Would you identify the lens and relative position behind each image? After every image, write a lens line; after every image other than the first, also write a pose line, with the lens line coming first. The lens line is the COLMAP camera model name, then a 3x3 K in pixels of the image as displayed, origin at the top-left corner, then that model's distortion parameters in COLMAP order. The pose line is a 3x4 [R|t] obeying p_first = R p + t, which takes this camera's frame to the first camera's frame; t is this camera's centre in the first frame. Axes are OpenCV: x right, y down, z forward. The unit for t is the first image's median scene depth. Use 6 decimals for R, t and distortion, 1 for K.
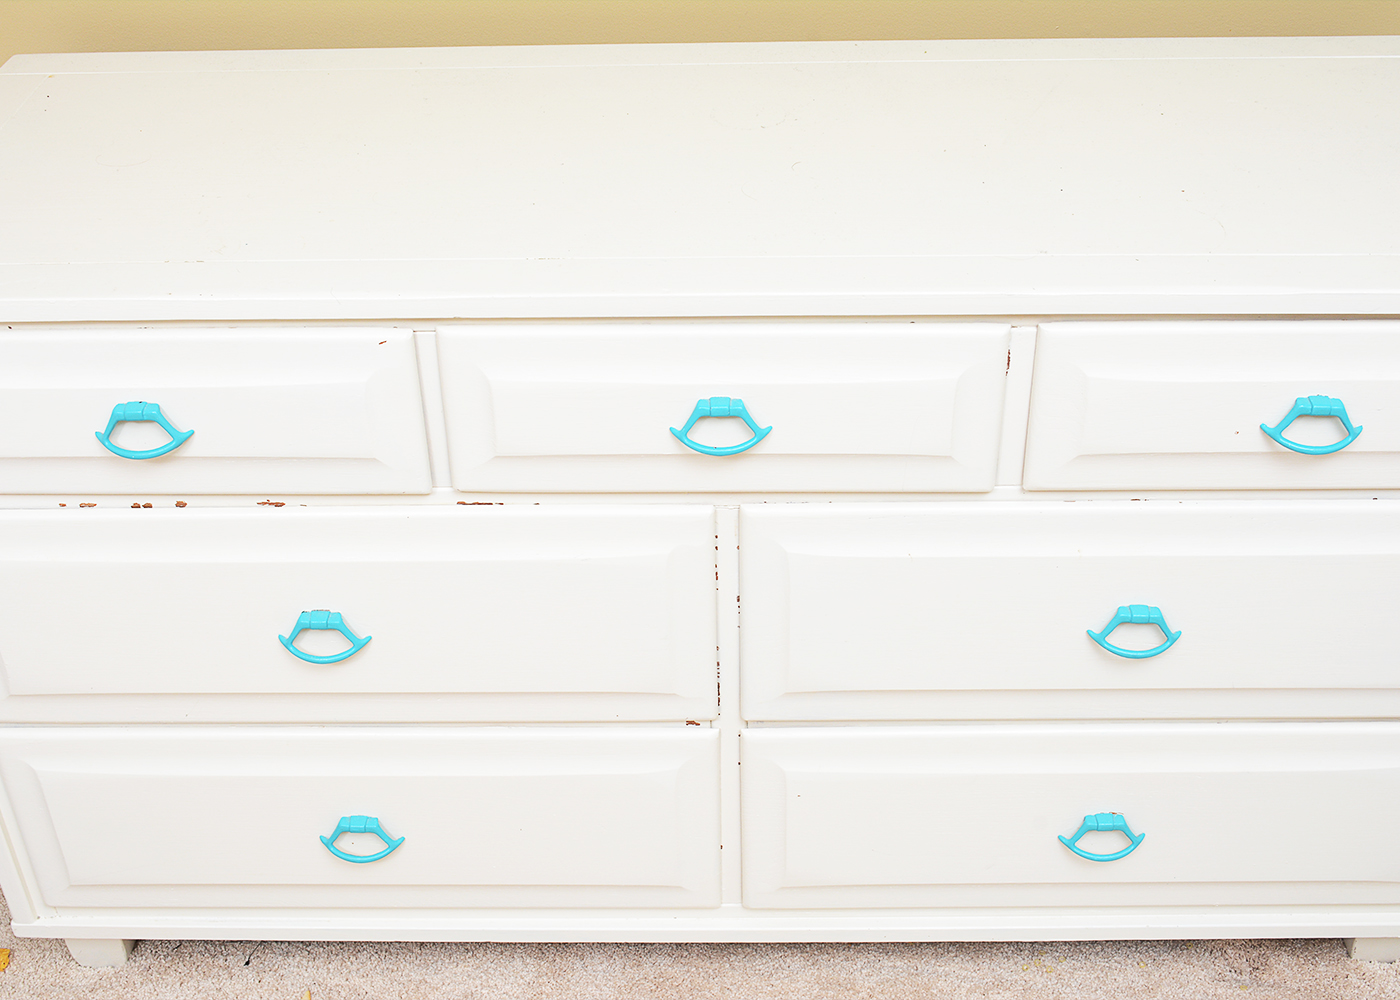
lens RADIAL K [[1695.5, 0, 704.9], [0, 1695.5, 615.5], [0, 0, 1]] dist [-0.045293, -0.007607]
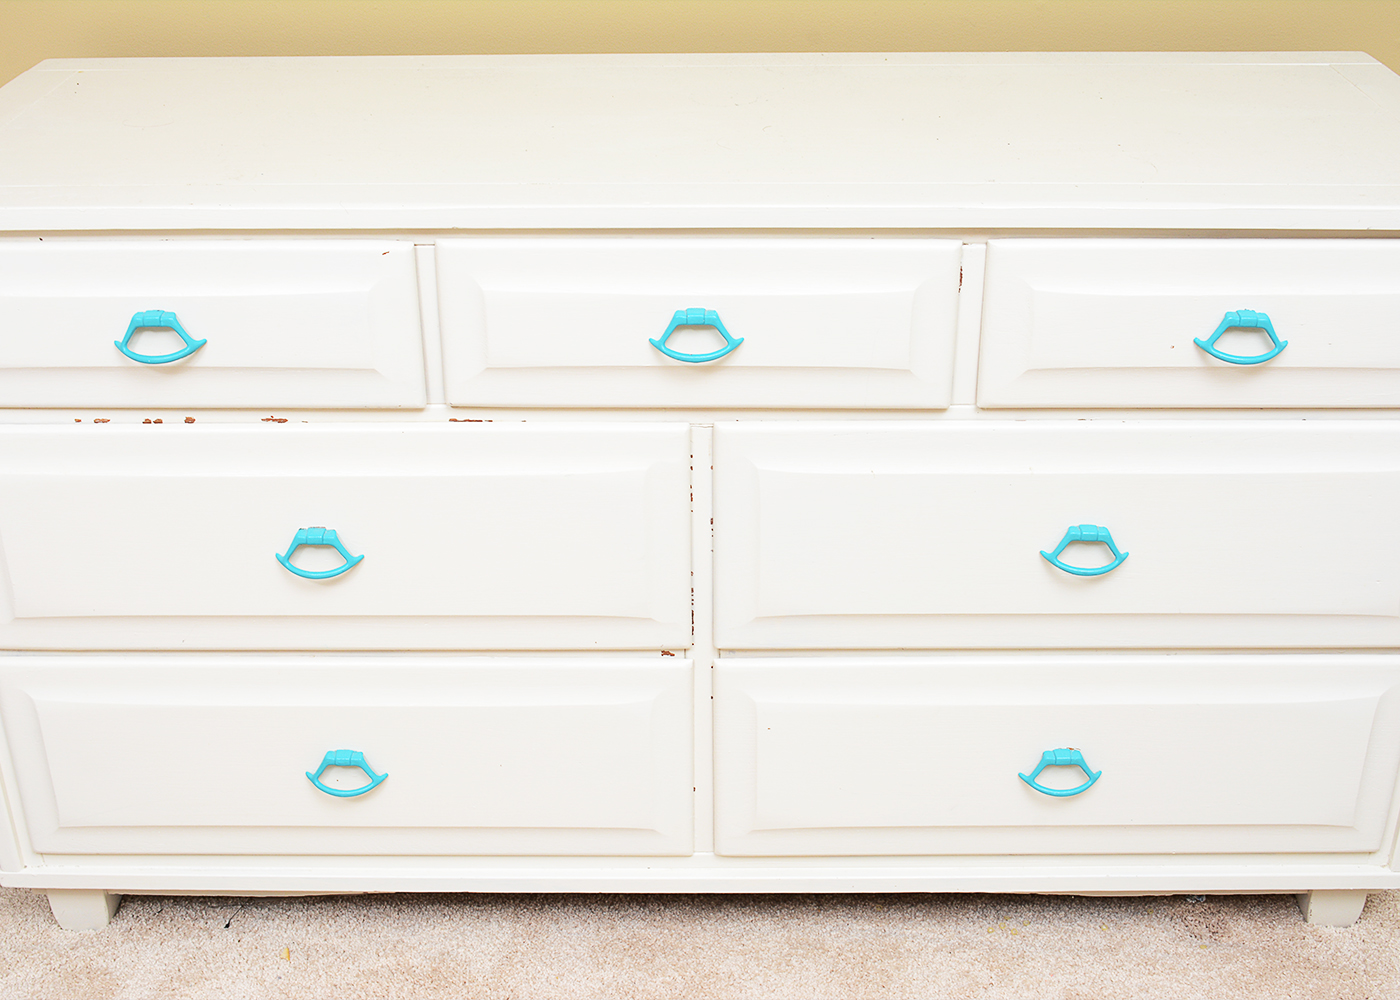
lens RADIAL K [[1695.5, 0, 704.9], [0, 1695.5, 615.5], [0, 0, 1]] dist [-0.045293, -0.007607]
pose [[0.999871, 0.008042, 0.013913, 0.001070], [-0.006256, 0.992266, -0.123973, 0.178821], [-0.014802, 0.123870, 0.992188, -0.045082]]
